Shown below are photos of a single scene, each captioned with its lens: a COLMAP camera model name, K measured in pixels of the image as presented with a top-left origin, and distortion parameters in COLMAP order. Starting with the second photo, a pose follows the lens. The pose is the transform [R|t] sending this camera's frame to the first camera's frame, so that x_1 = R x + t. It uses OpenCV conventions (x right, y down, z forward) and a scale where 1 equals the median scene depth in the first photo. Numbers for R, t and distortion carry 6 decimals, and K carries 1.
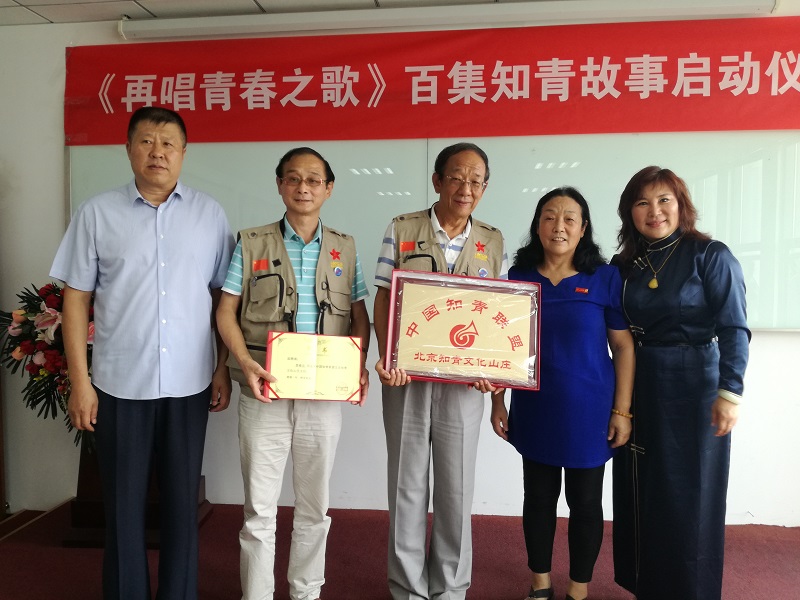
lens RADIAL K [[657.8, 0, 397.0], [0, 657.8, 300.8], [0, 0, 1]] dist [0.066580, -0.153822]
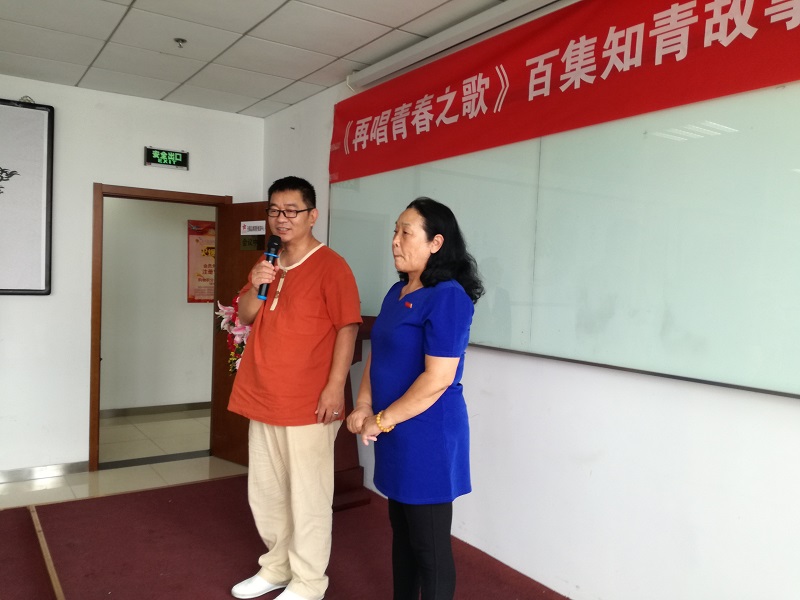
lens RADIAL K [[657.8, 0, 397.0], [0, 657.8, 300.8], [0, 0, 1]] dist [0.066580, -0.153822]
pose [[0.649219, 0.043514, -0.759356, 0.597410], [-0.068797, 0.997629, -0.001651, -0.019272], [0.757484, 0.053313, 0.650673, 0.312915]]
